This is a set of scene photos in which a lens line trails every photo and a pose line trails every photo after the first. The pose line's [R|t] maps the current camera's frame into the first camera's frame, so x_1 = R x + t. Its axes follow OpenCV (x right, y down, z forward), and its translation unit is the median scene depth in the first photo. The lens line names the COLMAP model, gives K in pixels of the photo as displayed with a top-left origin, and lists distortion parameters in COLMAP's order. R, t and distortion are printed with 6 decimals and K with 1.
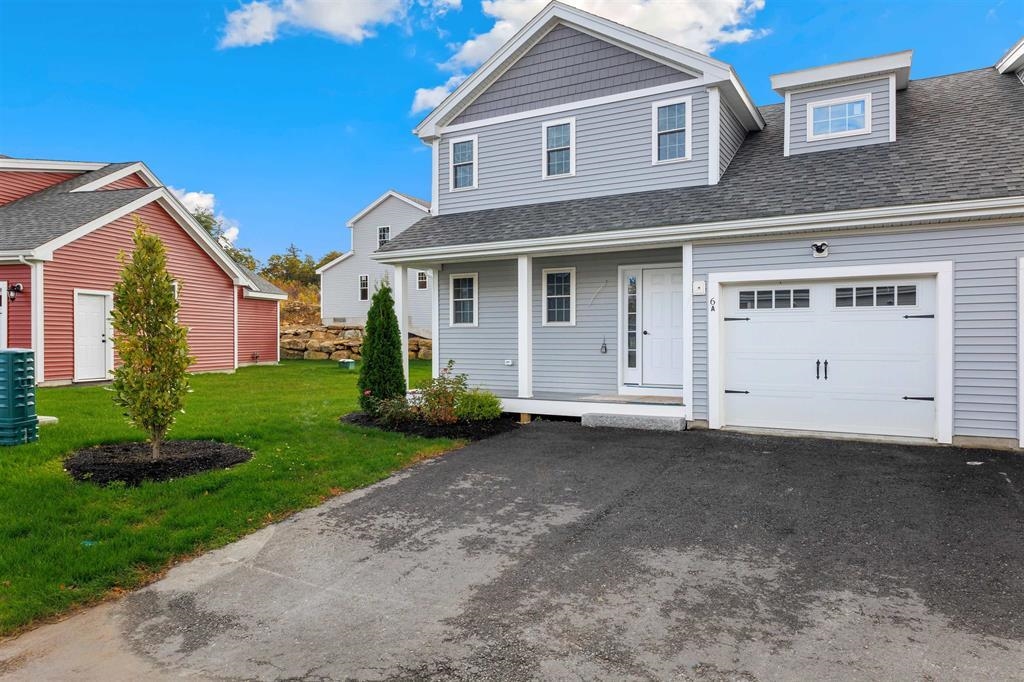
lens RADIAL K [[672.2, 0, 511.7], [0, 672.2, 340.3], [0, 0, 1]] dist [-0.001089, -0.000438]
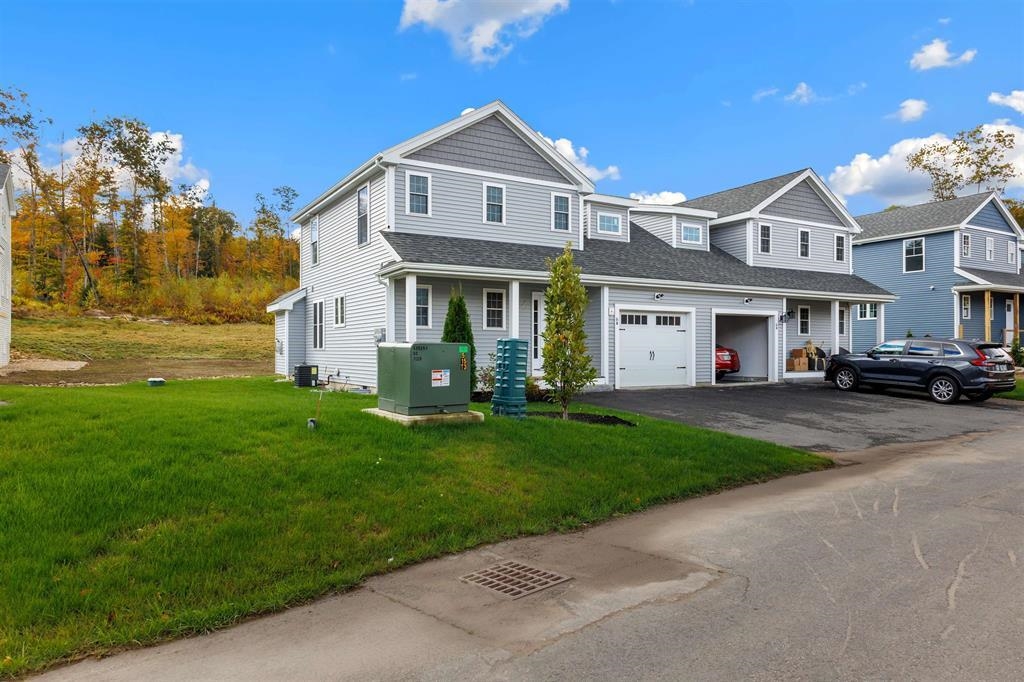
lens RADIAL K [[672.2, 0, 512.3], [0, 672.2, 344.3], [0, 0, 1]] dist [-0.001089, -0.000438]
pose [[0.485091, 0.009909, 0.874408, -1.225662], [0.000868, 0.999930, -0.011813, 0.026385], [-0.874463, 0.006489, 0.485048, 0.312658]]
